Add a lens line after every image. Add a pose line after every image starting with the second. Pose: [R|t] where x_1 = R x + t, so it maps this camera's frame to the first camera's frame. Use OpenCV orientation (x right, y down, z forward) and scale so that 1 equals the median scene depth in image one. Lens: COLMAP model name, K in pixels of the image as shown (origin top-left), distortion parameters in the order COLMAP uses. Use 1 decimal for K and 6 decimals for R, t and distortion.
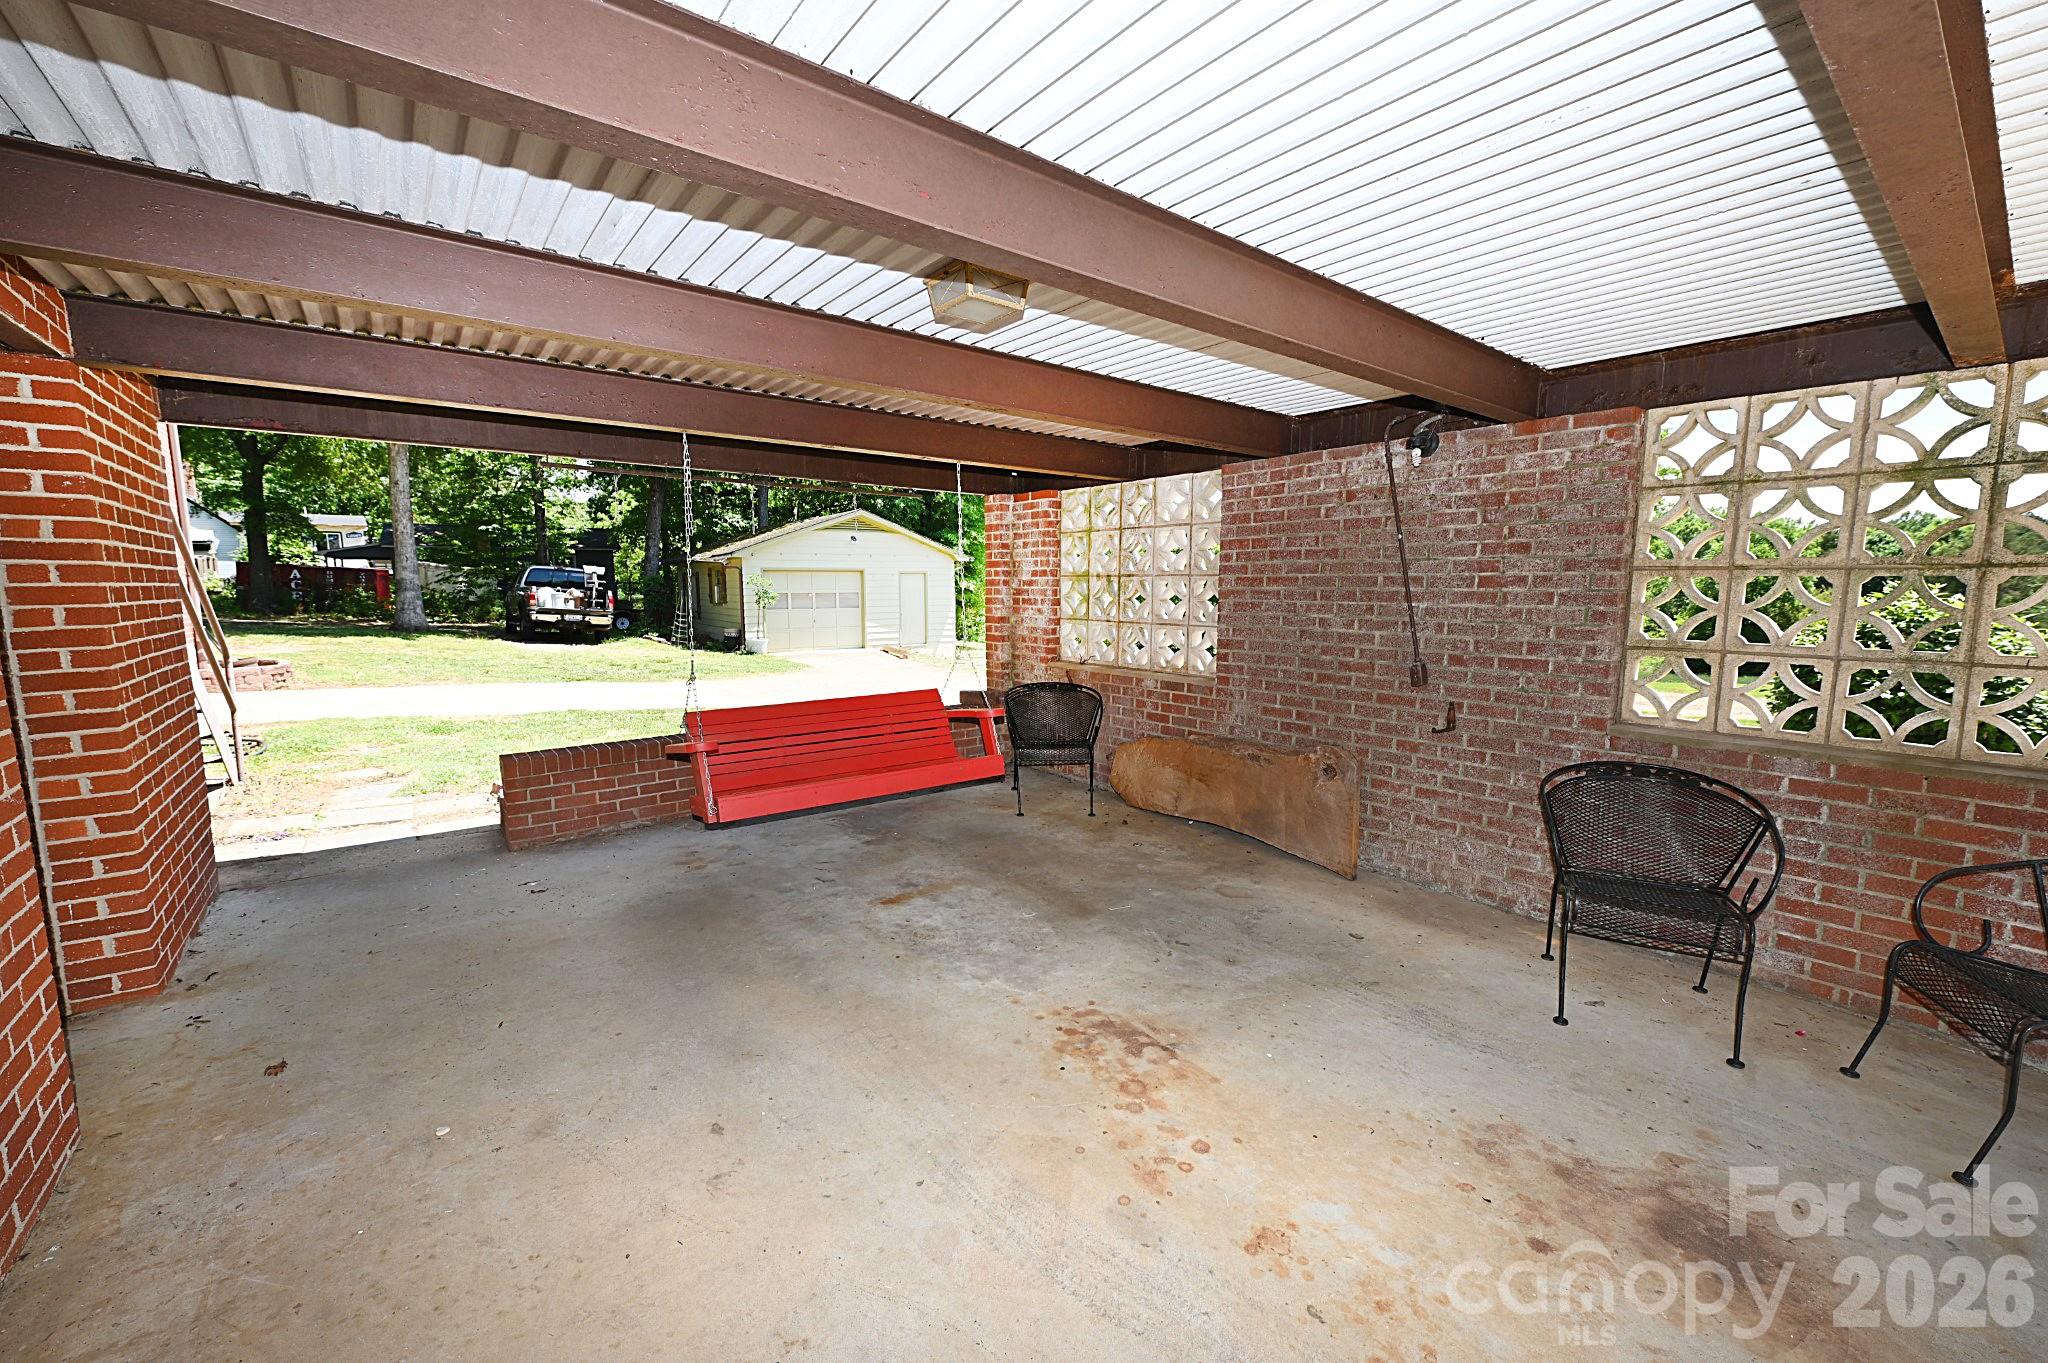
lens RADIAL K [[806.8, 0, 1036.0], [0, 806.8, 677.2], [0, 0, 1]] dist [-0.006701, -0.000873]
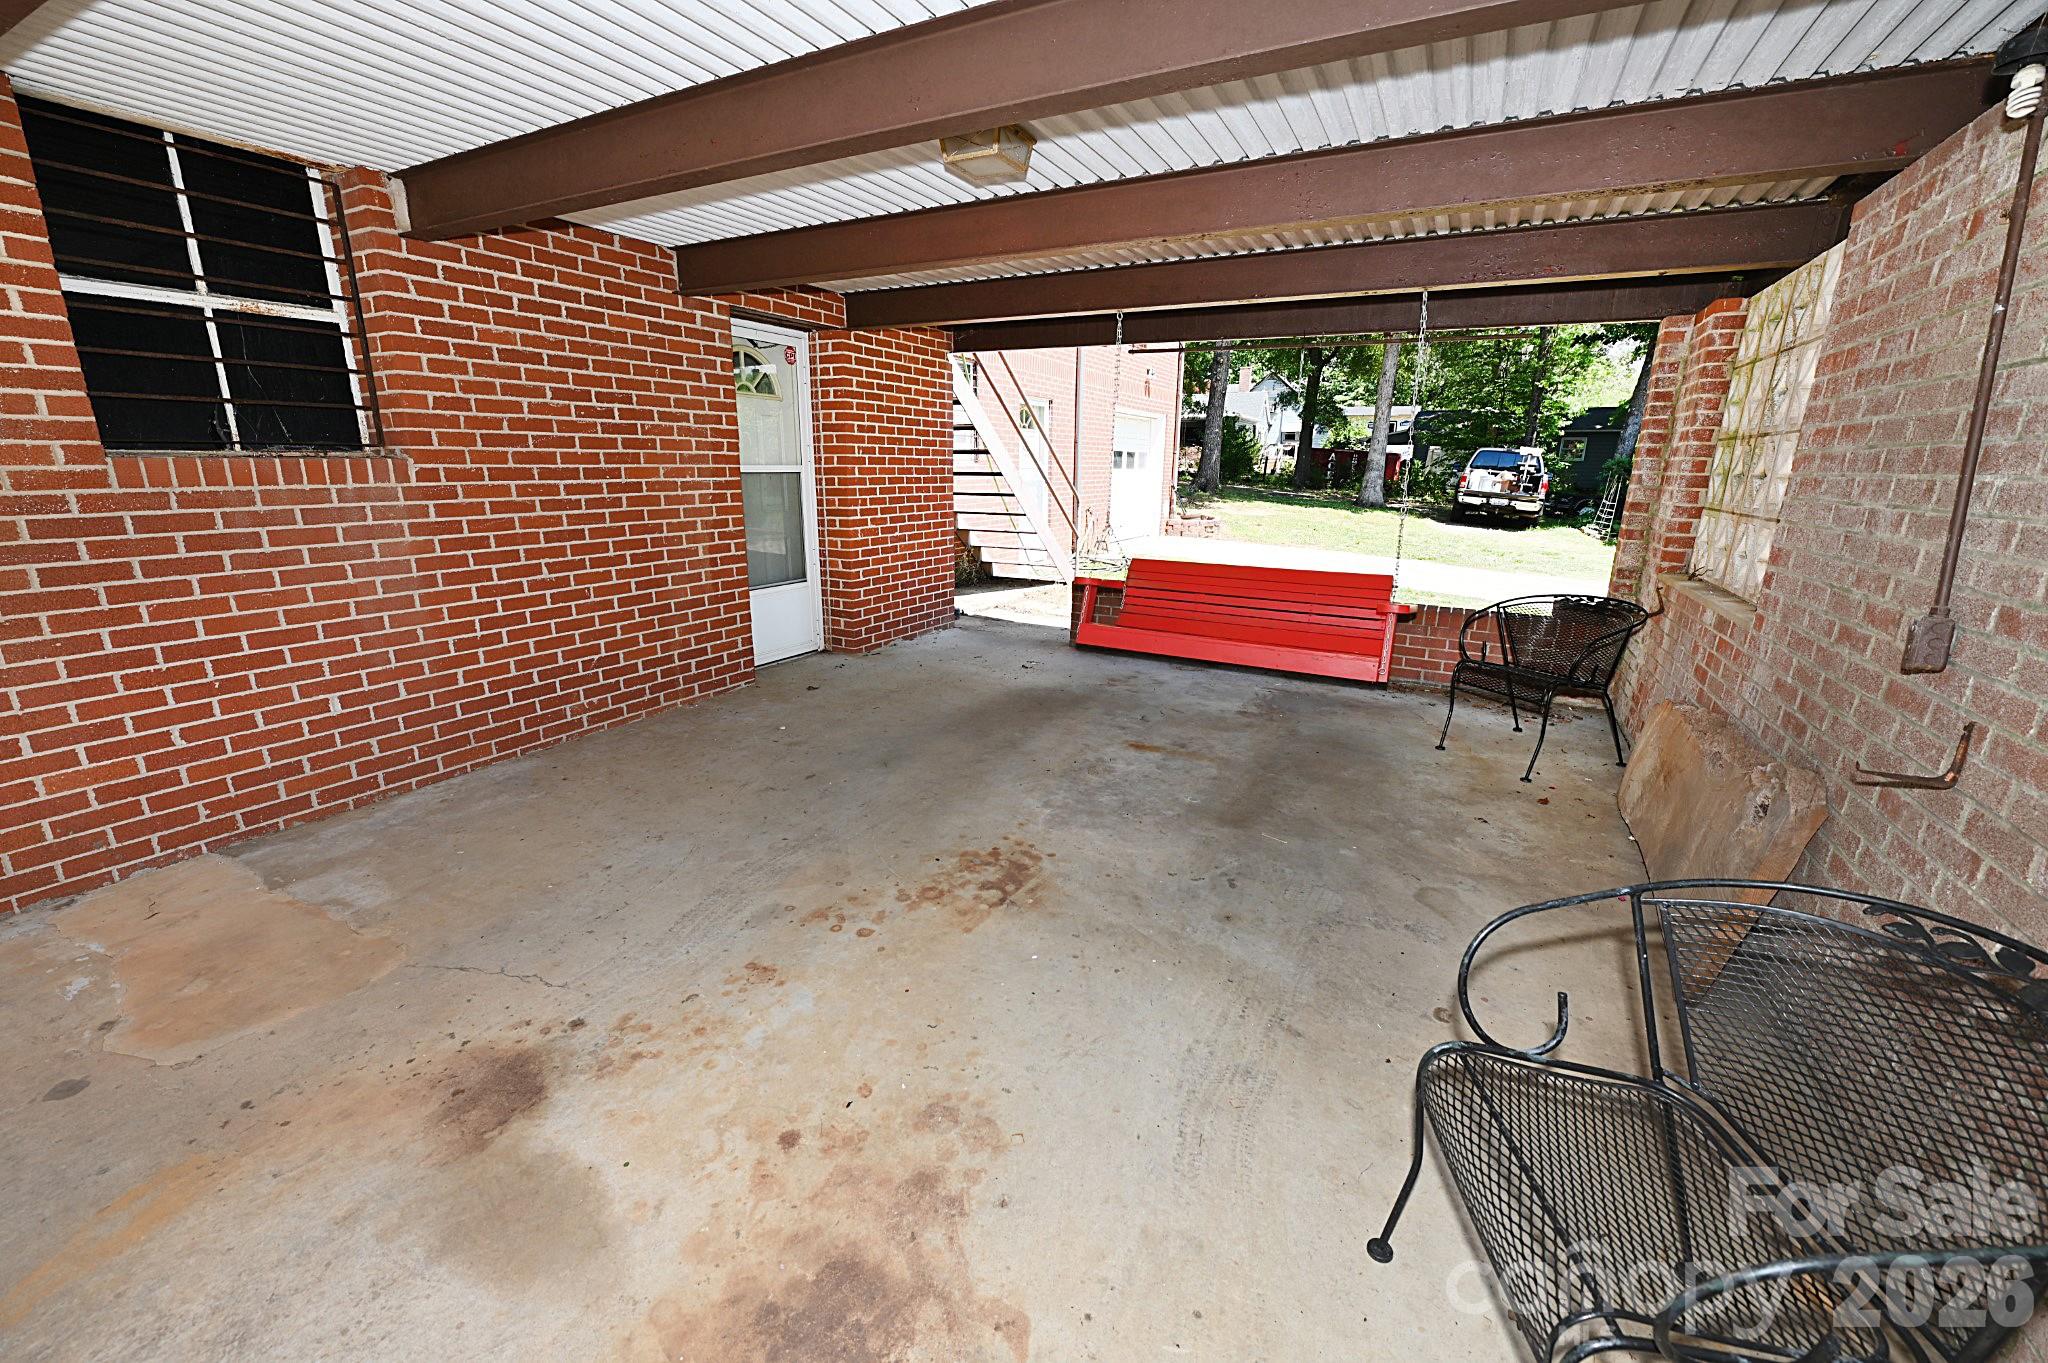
lens RADIAL K [[806.8, 0, 1029.0], [0, 806.8, 688.5], [0, 0, 1]] dist [-0.006701, -0.000873]
pose [[0.402995, 0.251620, -0.879933, 0.620929], [-0.118617, 0.967714, 0.222397, -0.018294], [0.907483, 0.014750, 0.419831, 0.368130]]
